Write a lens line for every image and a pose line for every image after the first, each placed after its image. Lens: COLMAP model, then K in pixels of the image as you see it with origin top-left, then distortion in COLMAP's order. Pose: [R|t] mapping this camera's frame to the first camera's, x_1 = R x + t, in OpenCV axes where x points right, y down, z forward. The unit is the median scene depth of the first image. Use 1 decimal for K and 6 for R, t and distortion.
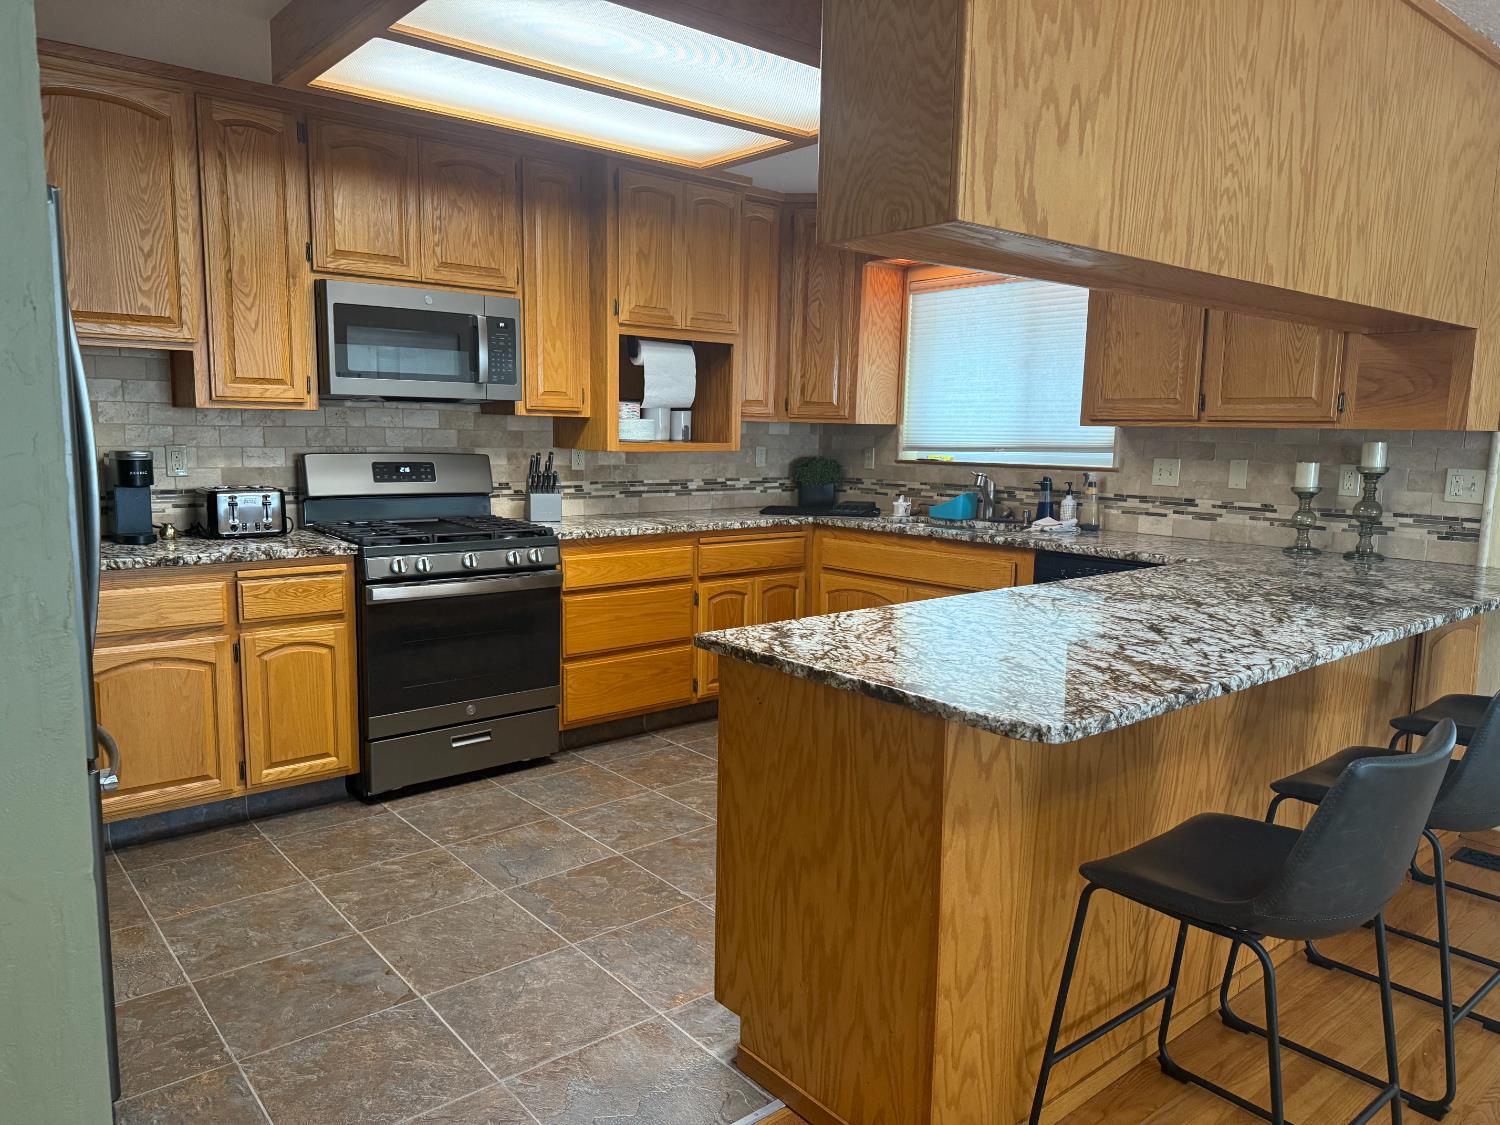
lens RADIAL K [[1043.4, 0, 755.5], [0, 1043.4, 568.3], [0, 0, 1]] dist [0.102434, -0.148792]
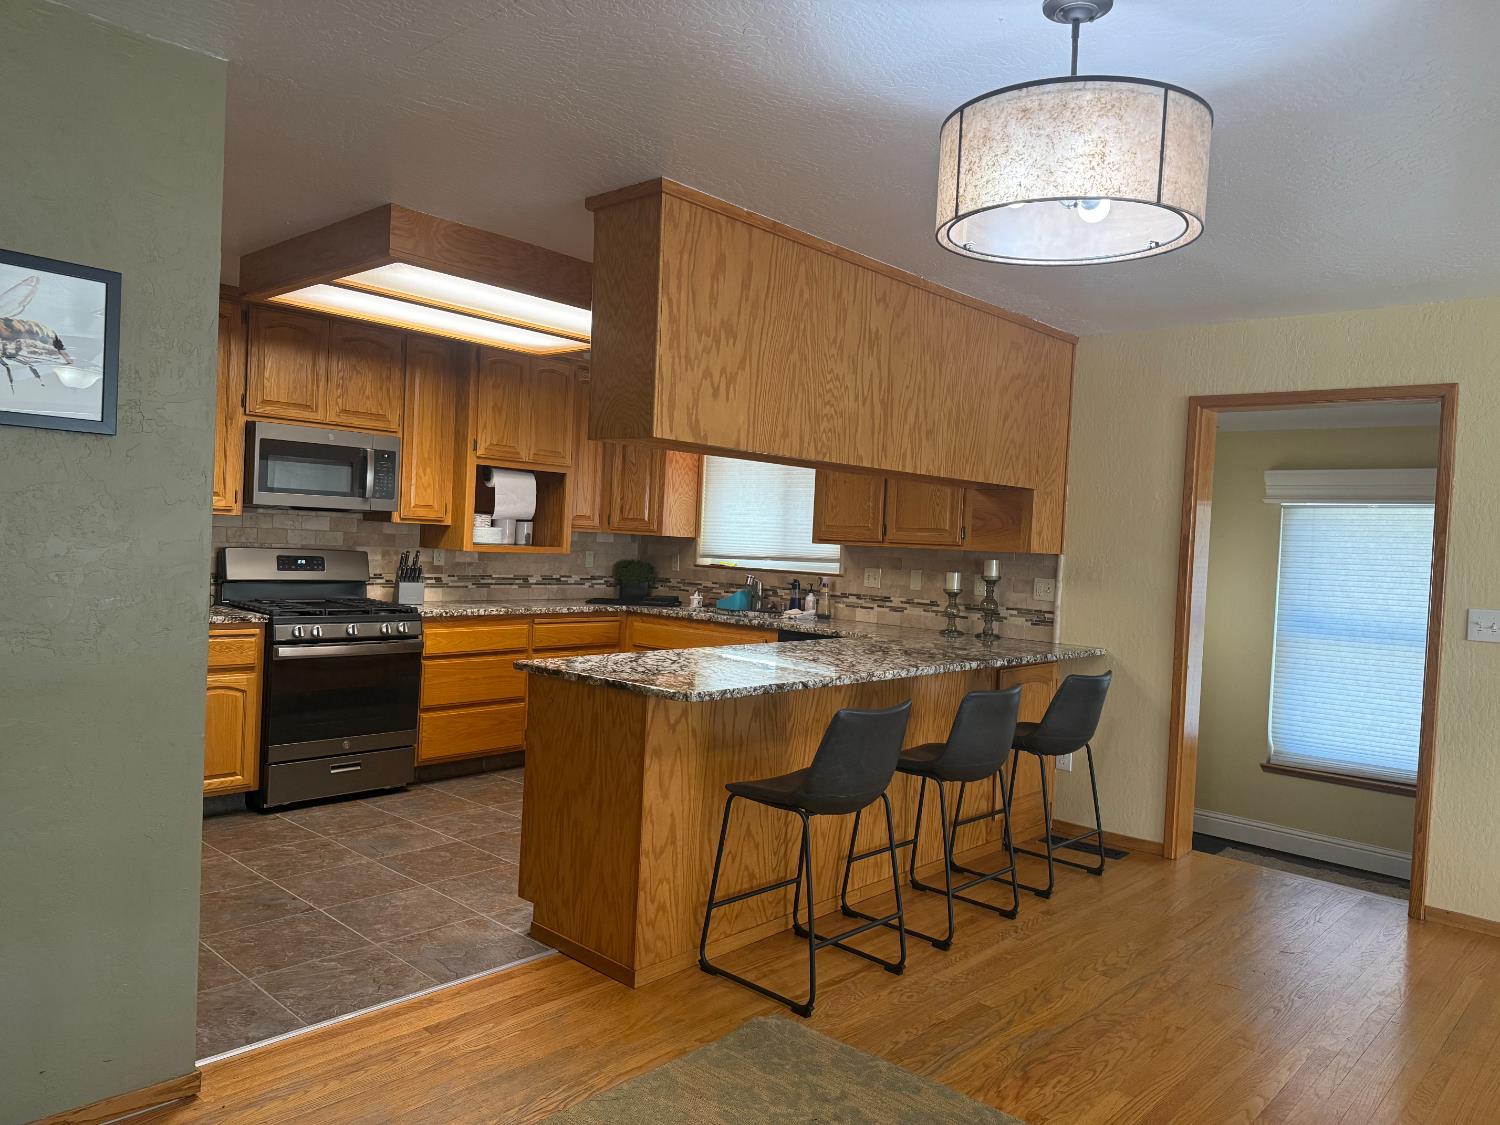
lens RADIAL K [[1037.8, 0, 754.6], [0, 1037.8, 566.9], [0, 0, 1]] dist [0.170447, -0.369526]
pose [[0.991141, 0.025138, 0.130414, 0.058263], [-0.011170, 0.994223, -0.106752, 0.052138], [-0.132344, 0.104350, 0.985696, -0.405630]]
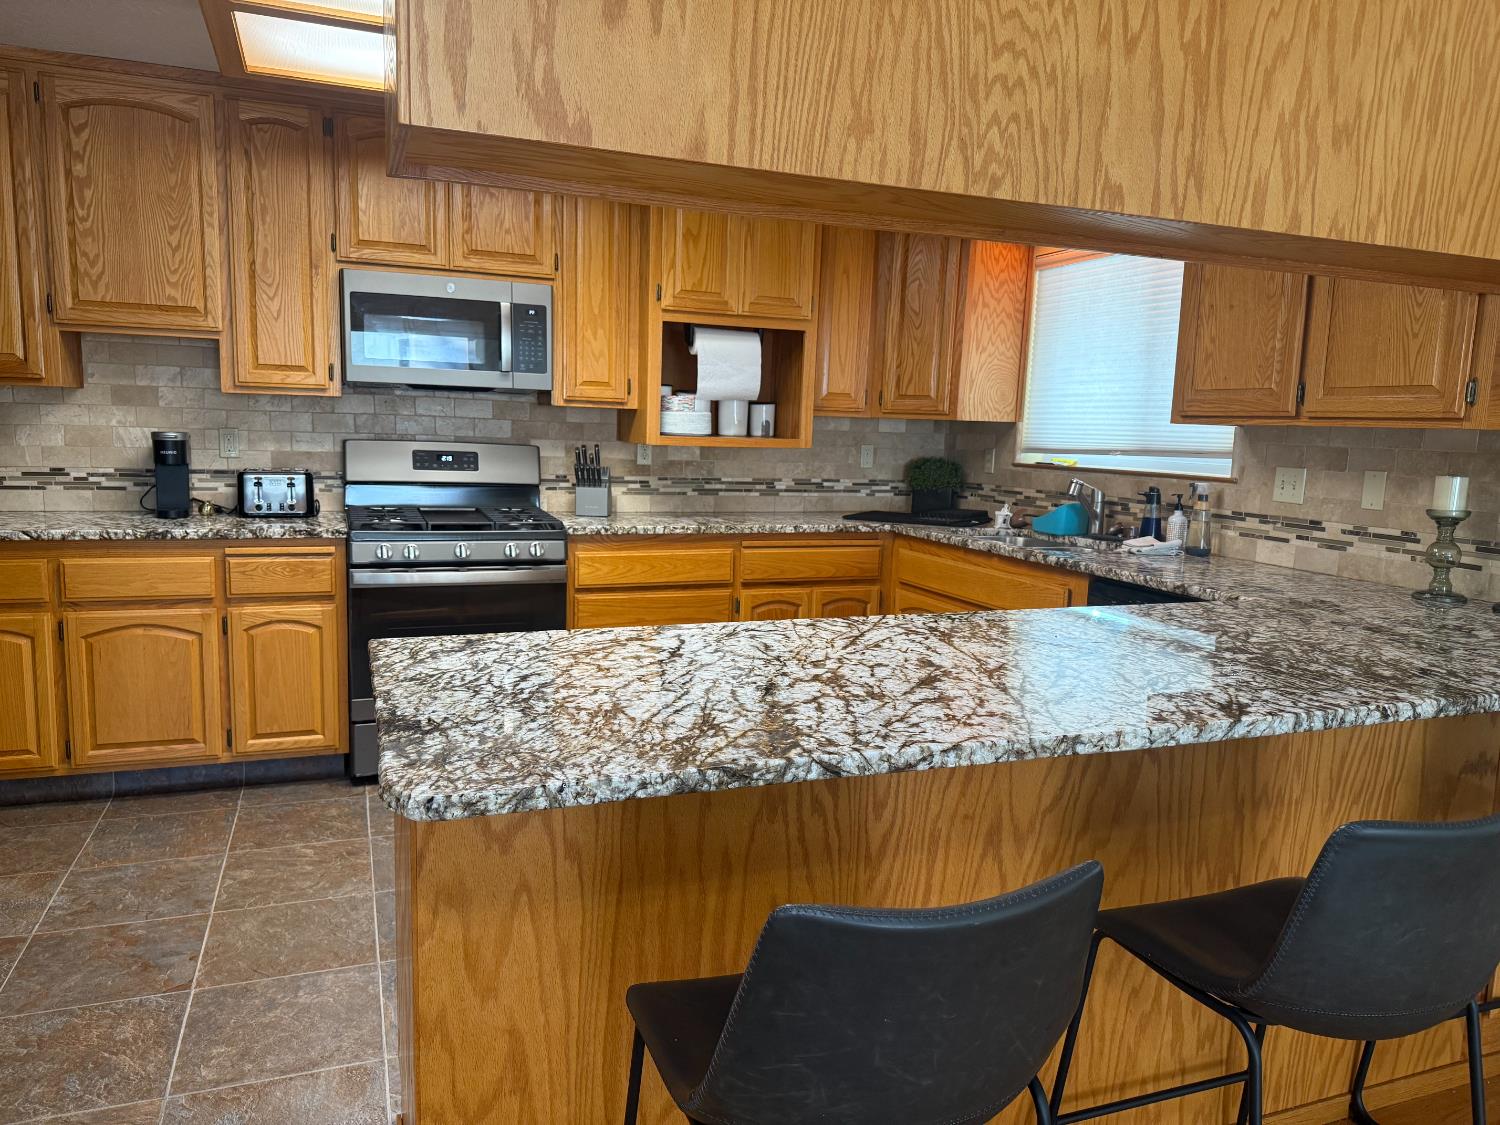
lens RADIAL K [[1043.4, 0, 755.5], [0, 1043.4, 568.3], [0, 0, 1]] dist [0.102434, -0.148792]
pose [[0.945753, 0.057604, -0.319739, 0.311660], [-0.059546, 0.998219, 0.003708, -0.010862], [0.319383, 0.015533, 0.947499, 0.159311]]
